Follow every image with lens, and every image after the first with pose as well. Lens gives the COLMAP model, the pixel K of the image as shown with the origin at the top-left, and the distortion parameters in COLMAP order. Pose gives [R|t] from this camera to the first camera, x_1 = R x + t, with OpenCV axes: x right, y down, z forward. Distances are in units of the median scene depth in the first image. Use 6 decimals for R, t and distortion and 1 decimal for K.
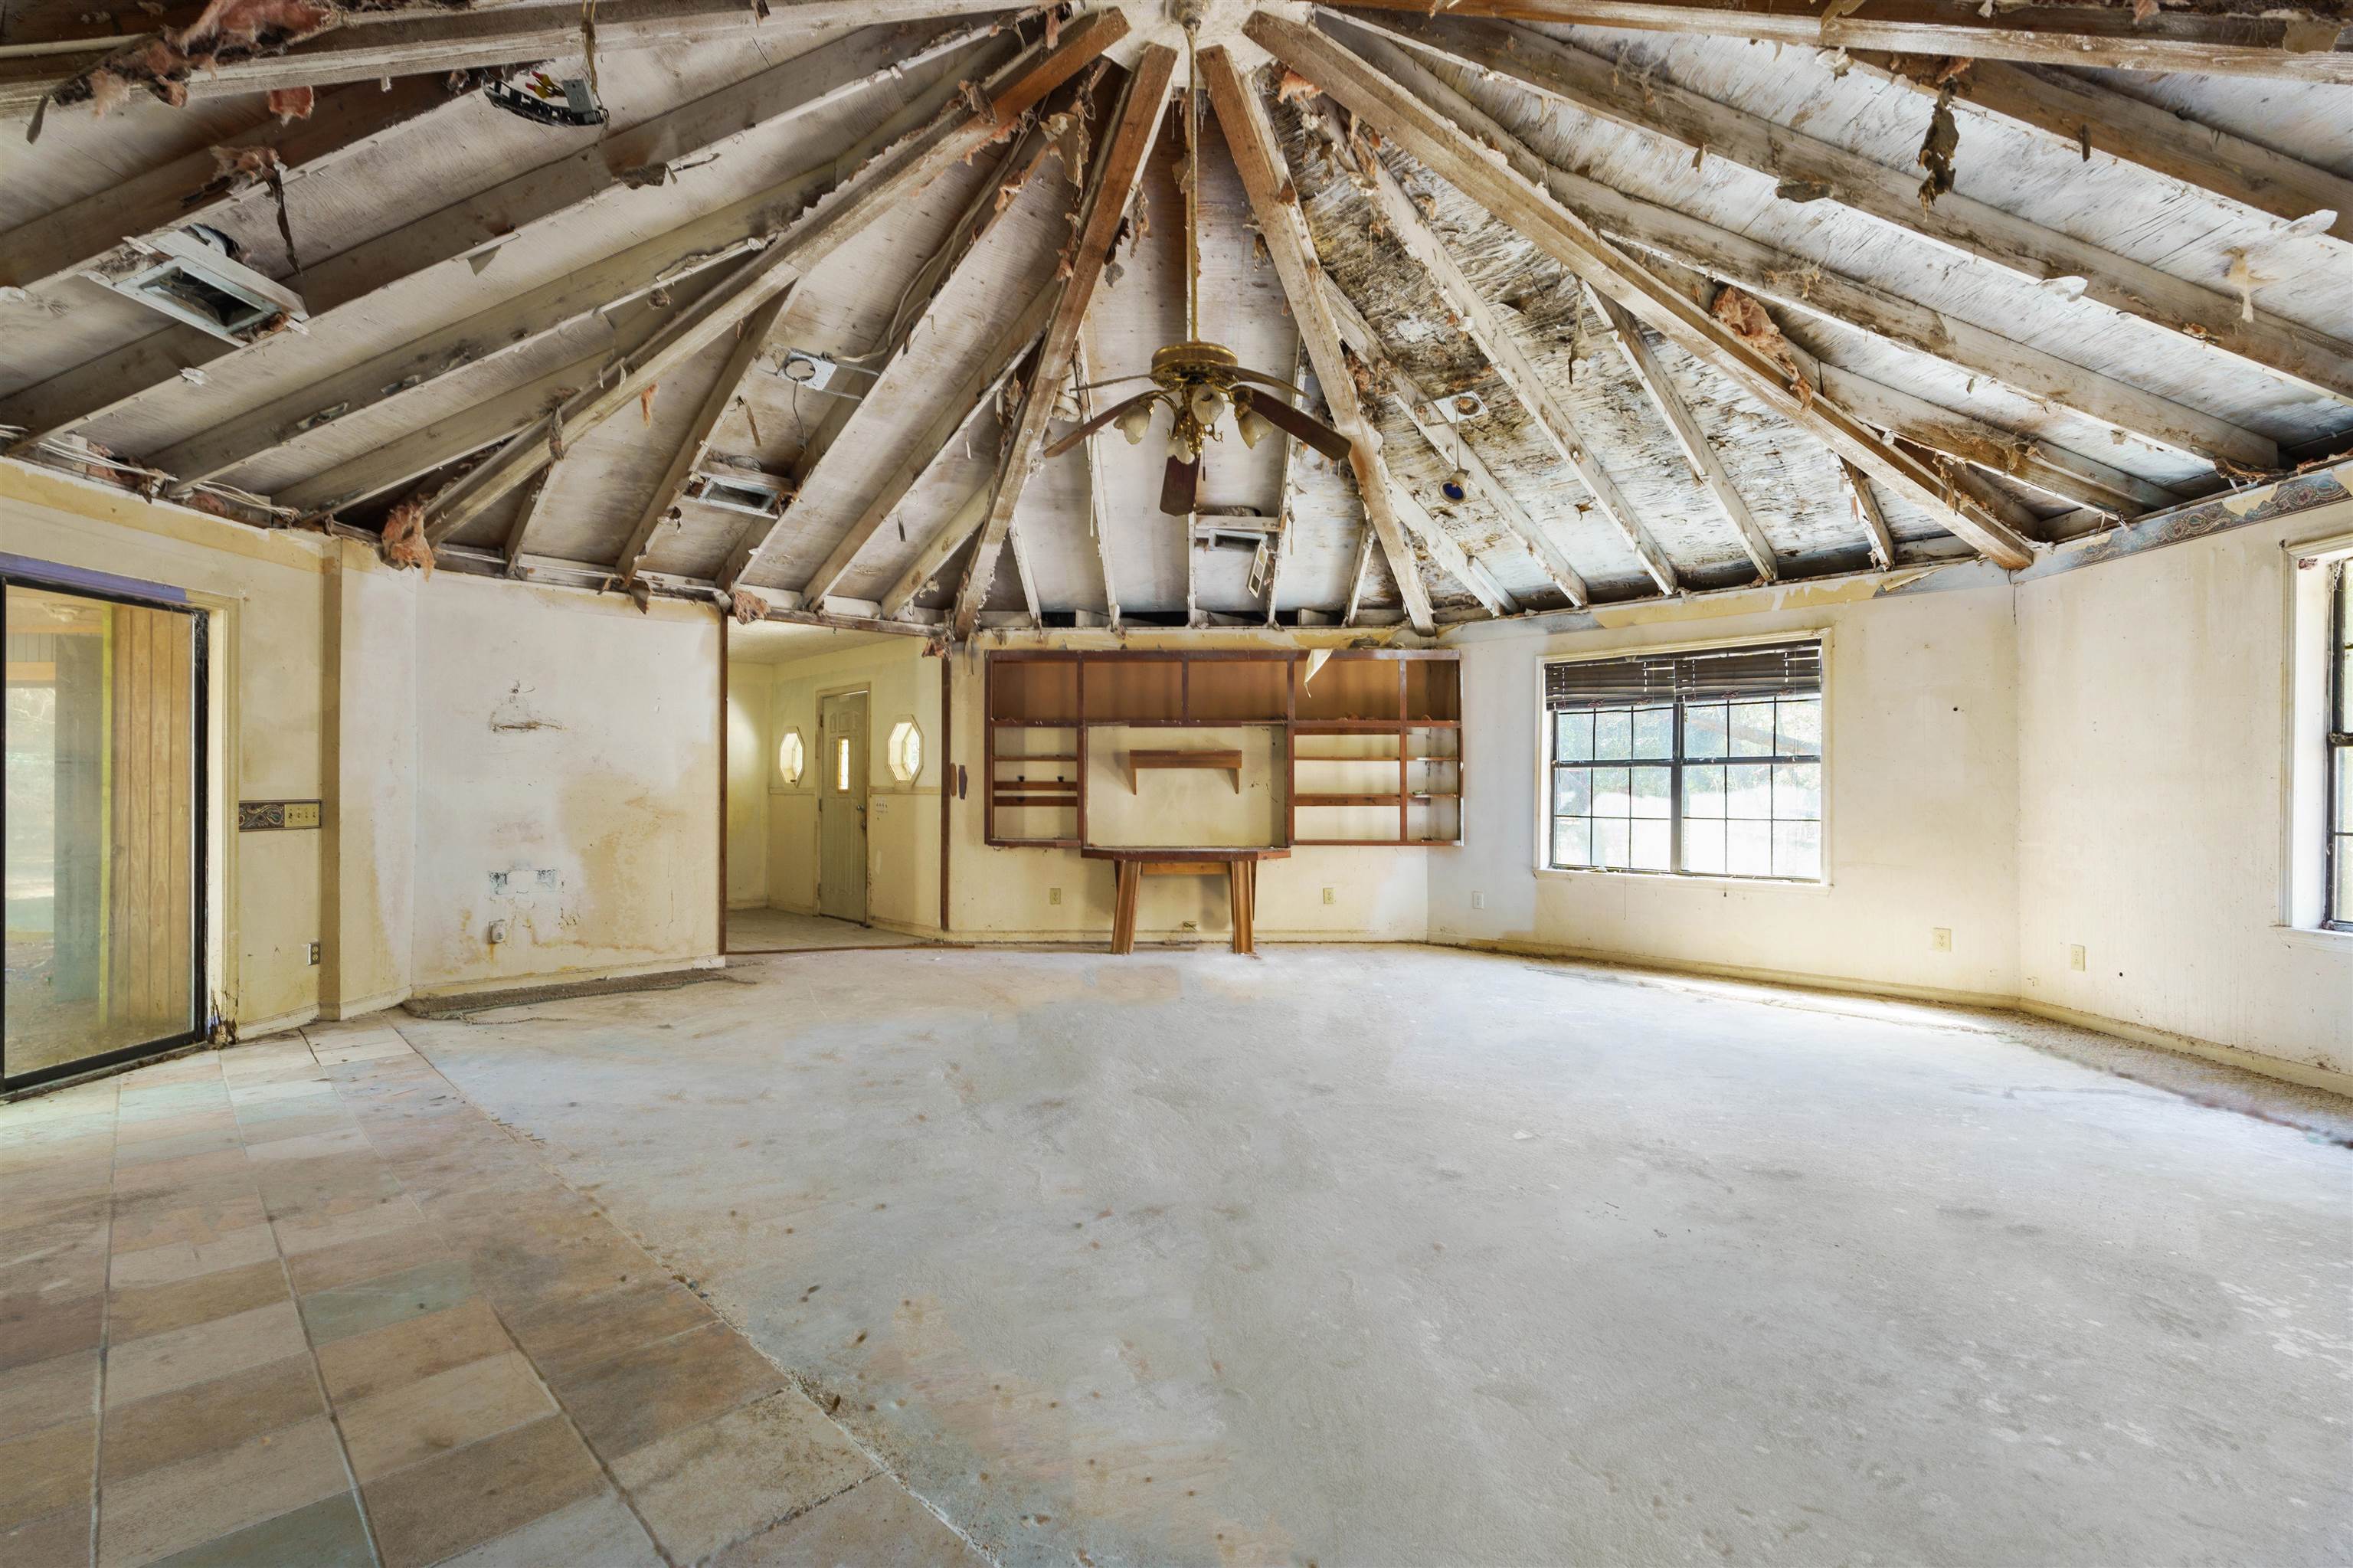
lens RADIAL K [[1070.3, 0, 1189.7], [0, 1070.3, 784.7], [0, 0, 1]] dist [0.002468, -0.001284]
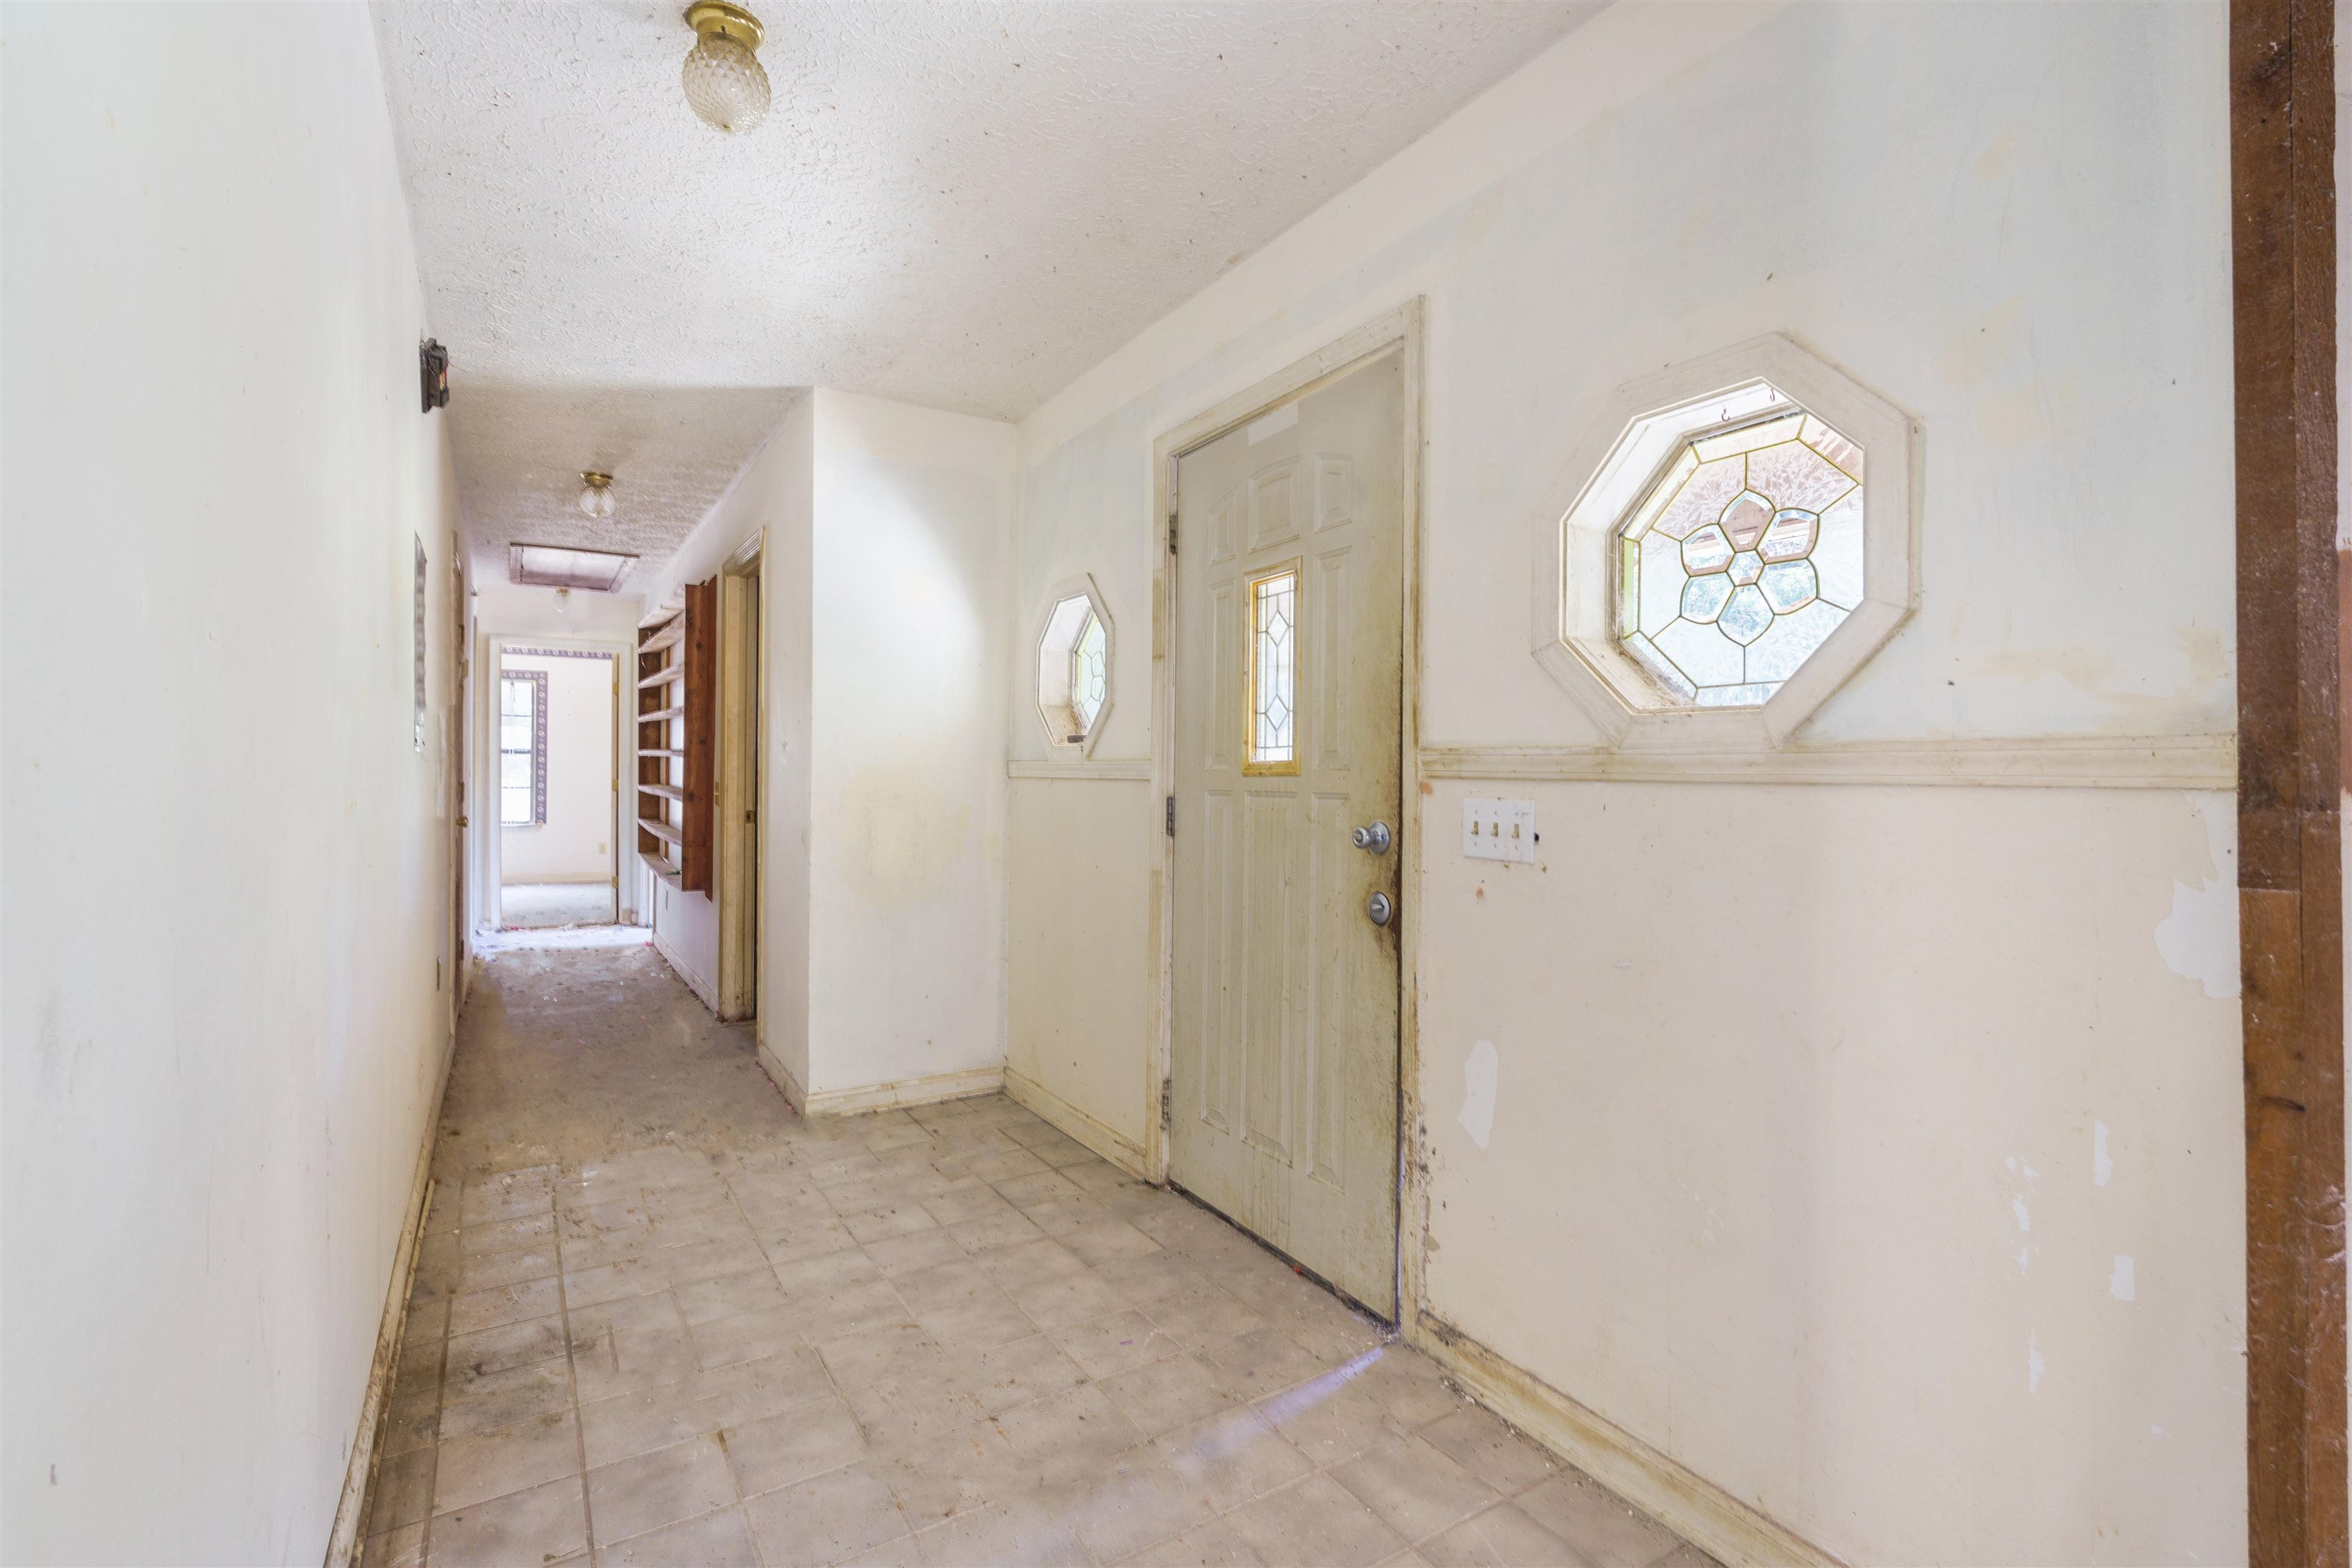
lens RADIAL K [[1069.8, 0, 1174.7], [0, 1069.8, 775.0], [0, 0, 1]] dist [0.002468, -0.001284]
pose [[0.975583, -0.001439, -0.219626, -0.282539], [0.002436, 0.999988, 0.004268, 0.006183], [0.219617, -0.004698, 0.975575, 0.720682]]
